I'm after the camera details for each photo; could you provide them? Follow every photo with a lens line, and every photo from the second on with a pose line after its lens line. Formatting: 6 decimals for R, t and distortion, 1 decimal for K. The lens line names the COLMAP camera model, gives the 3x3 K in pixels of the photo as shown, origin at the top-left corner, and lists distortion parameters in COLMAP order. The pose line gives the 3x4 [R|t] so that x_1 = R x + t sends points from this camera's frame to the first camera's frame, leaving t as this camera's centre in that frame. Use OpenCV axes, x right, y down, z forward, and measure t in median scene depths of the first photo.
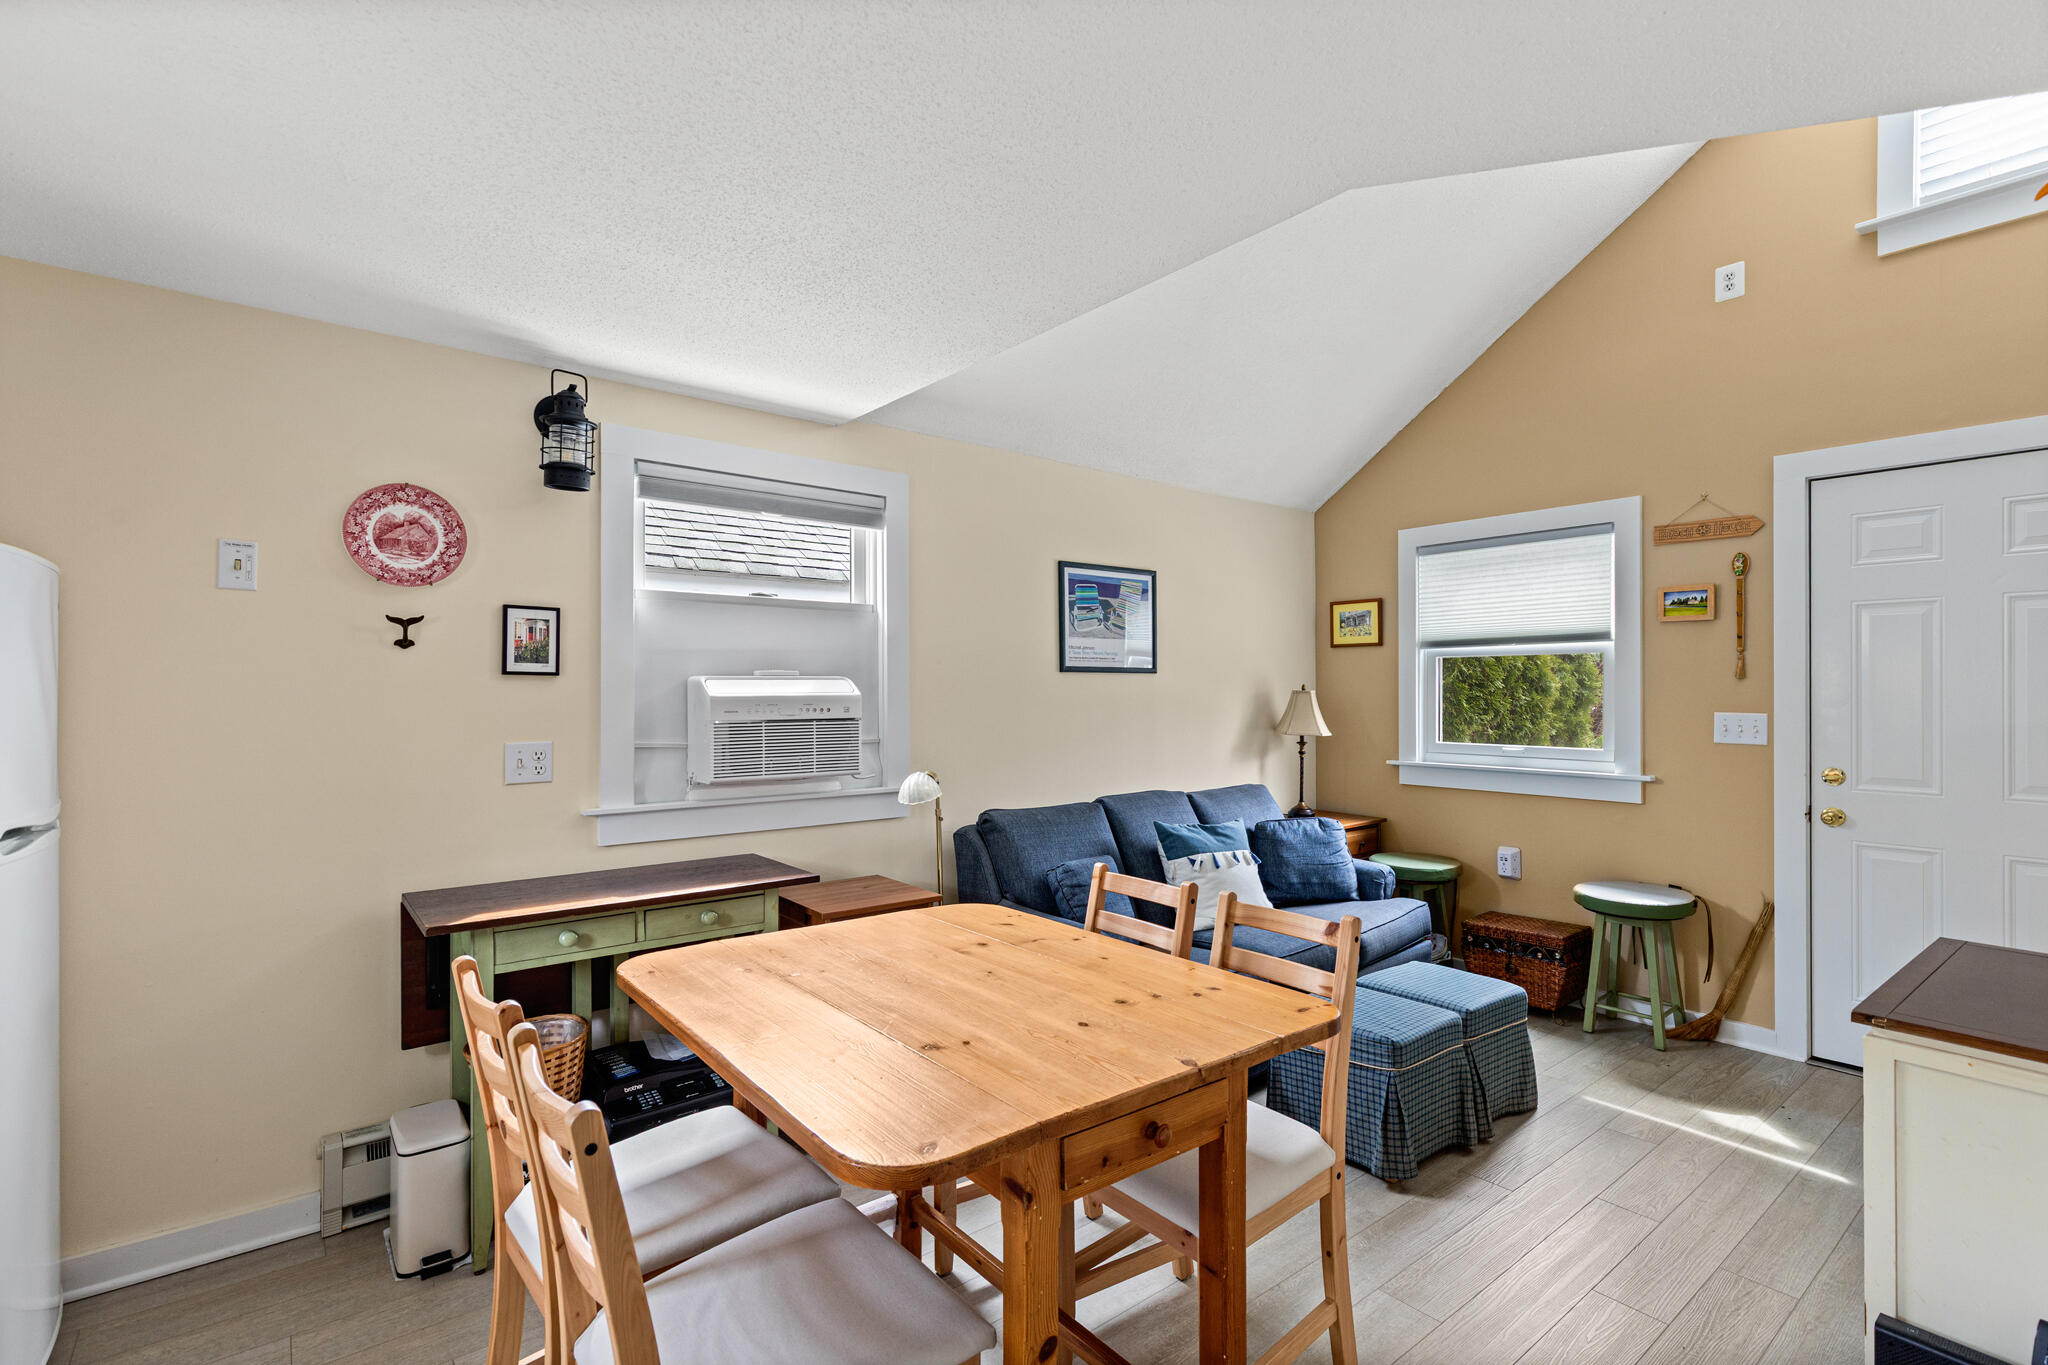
lens RADIAL K [[935.2, 0, 1010.6], [0, 935.2, 692.5], [0, 0, 1]] dist [0.006723, -0.000079]
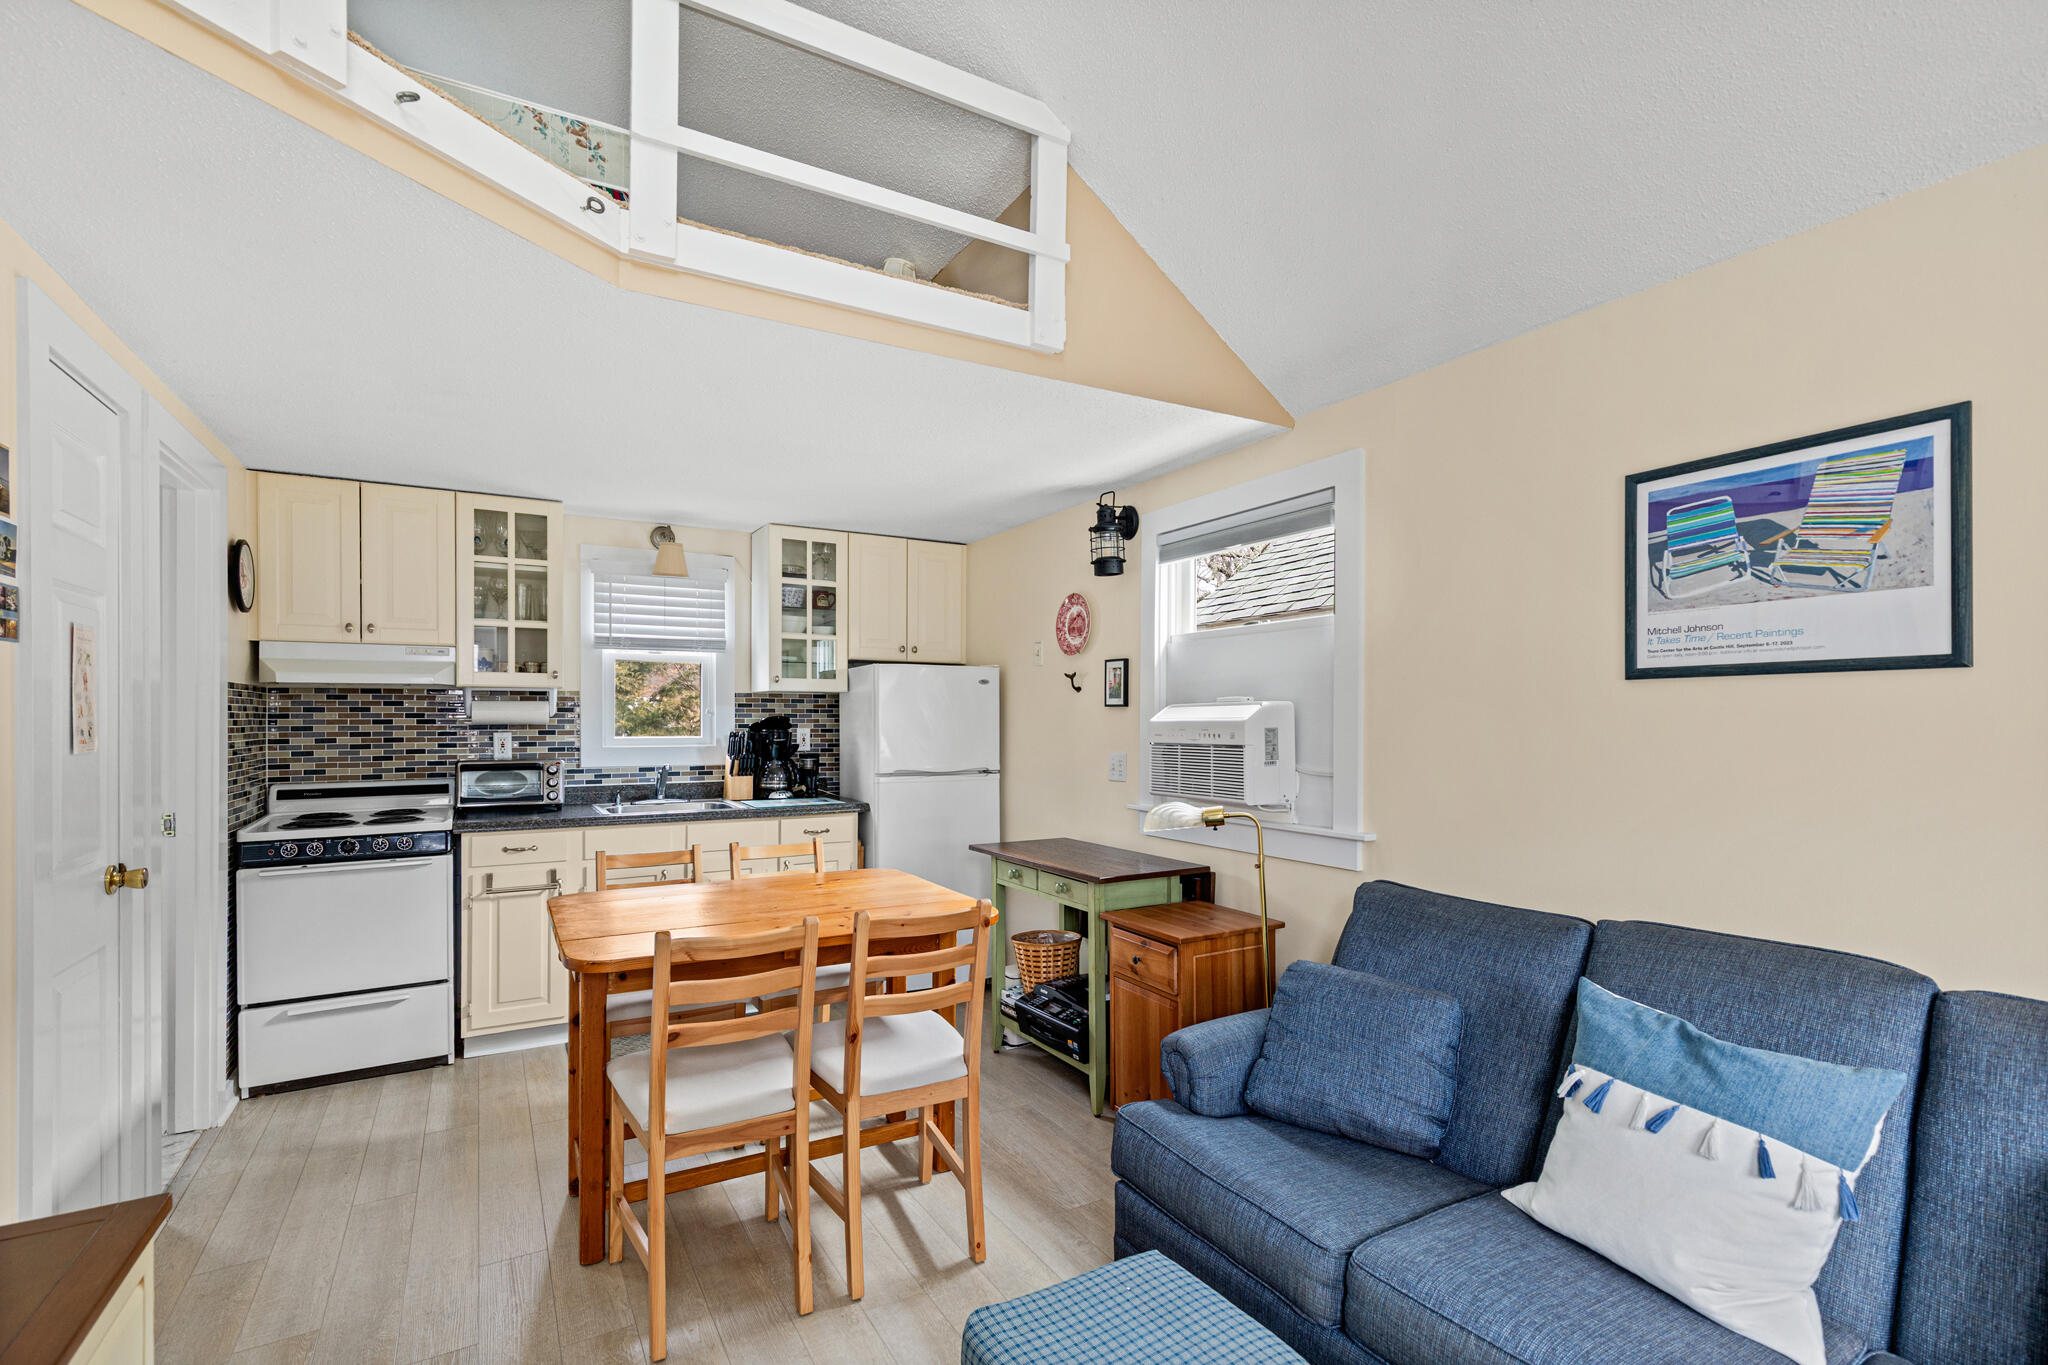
lens RADIAL K [[935.2, 0, 1024.8], [0, 935.2, 714.4], [0, 0, 1]] dist [0.006723, -0.000079]
pose [[-0.132351, -0.004878, -0.991191, 0.904009], [0.002872, 0.999982, -0.005305, 0.000435], [0.991199, -0.003548, -0.132334, 1.017987]]
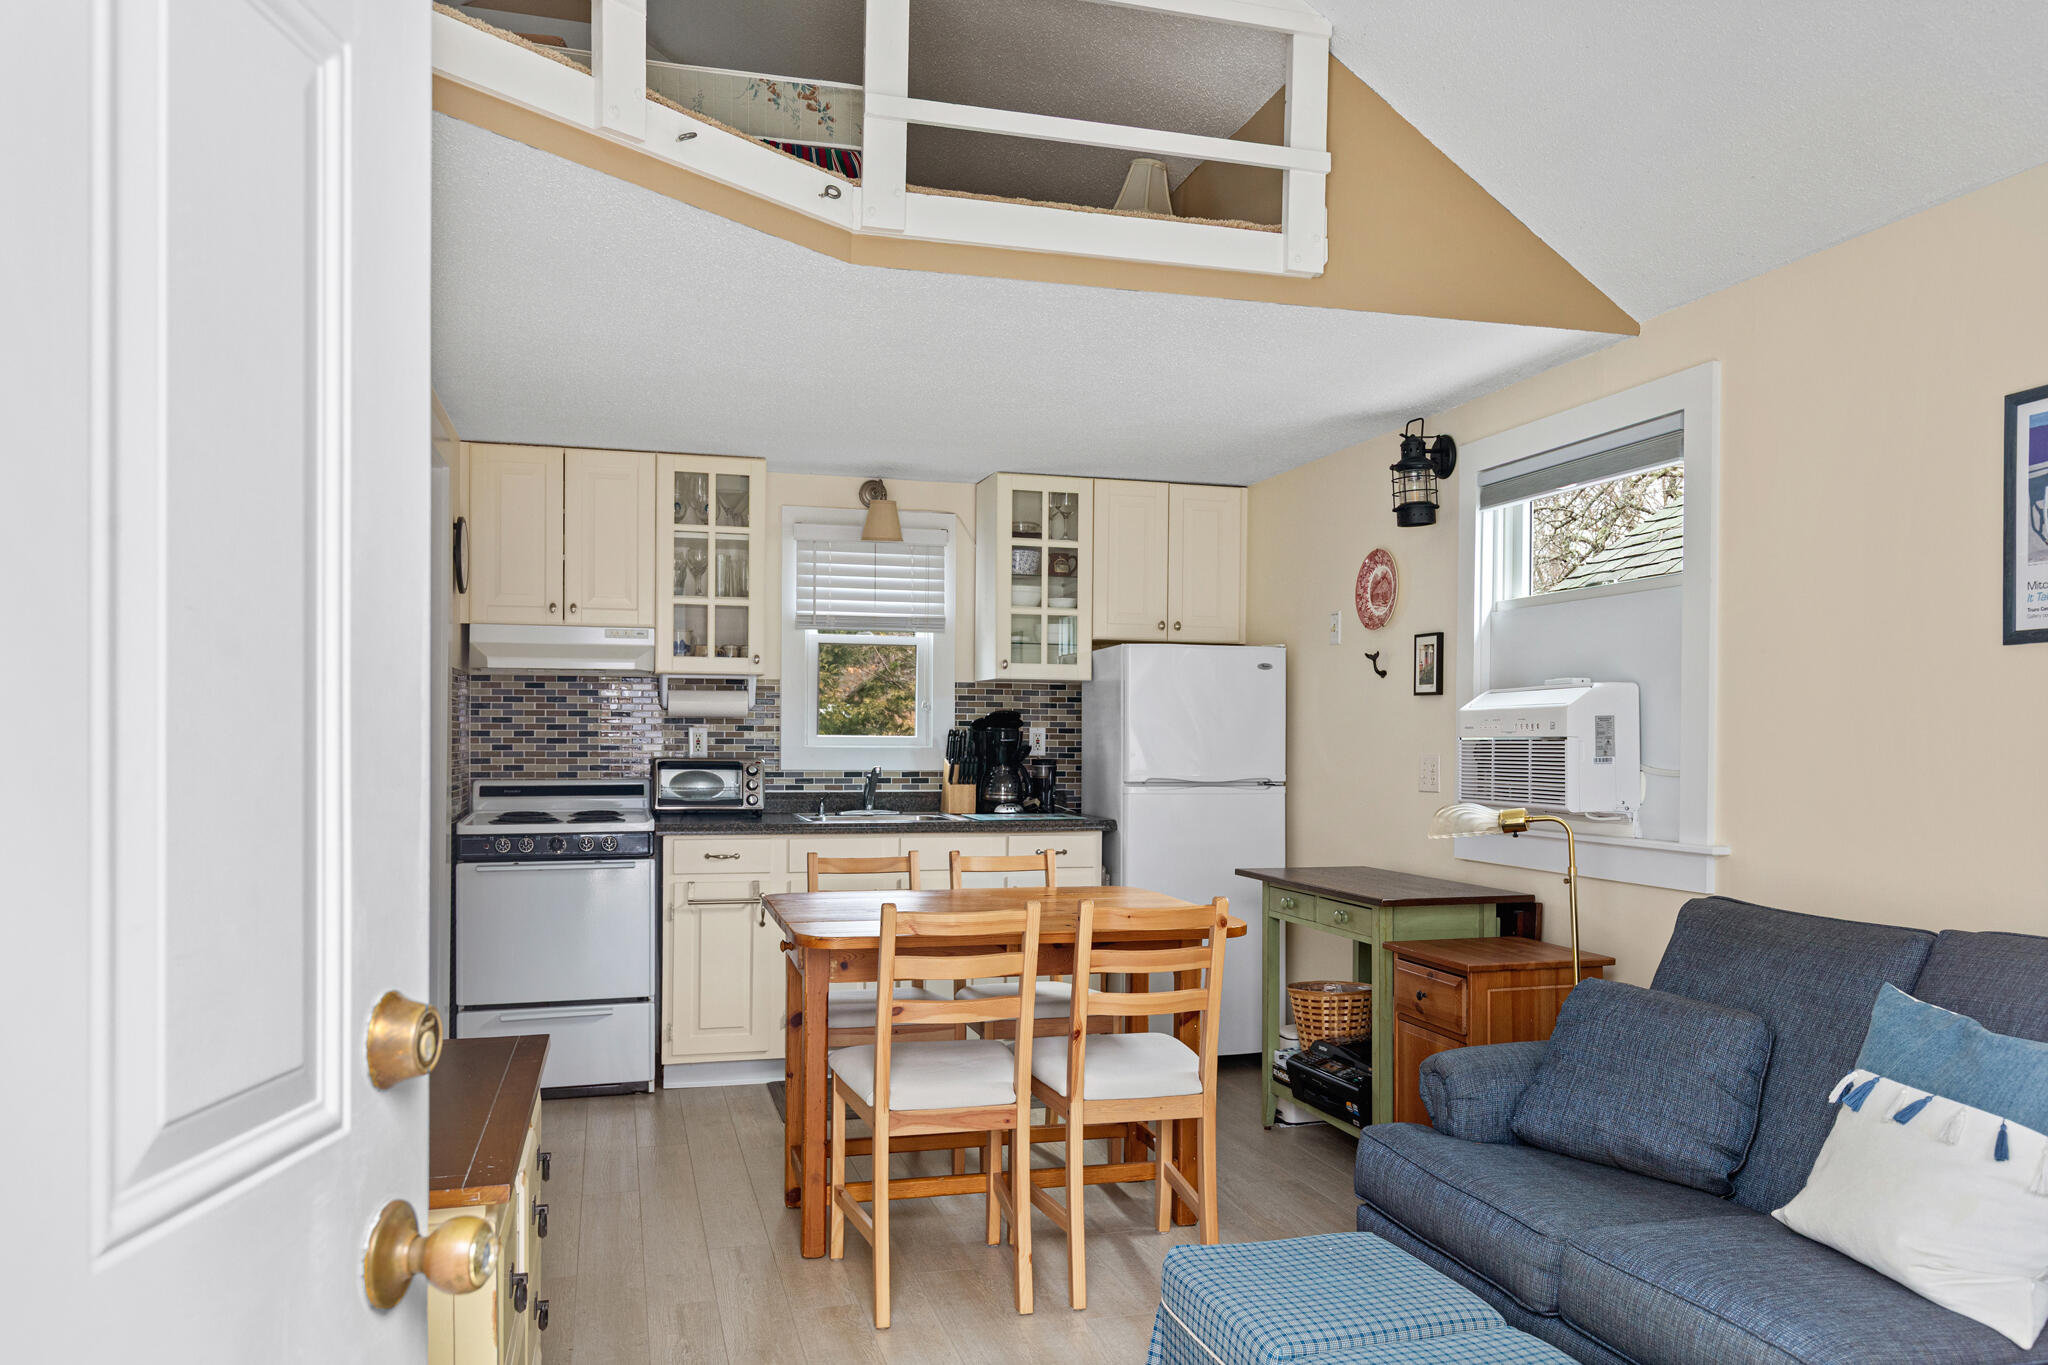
lens RADIAL K [[1449.4, 0, 1021.0], [0, 1449.4, 725.8], [0, 0, 1]] dist [0.019369, -0.012579]
pose [[-0.375540, -0.011099, -0.926740, 1.228191], [-0.004649, 0.999938, -0.010091, 0.036246], [0.926795, 0.000519, -0.375568, 1.161934]]
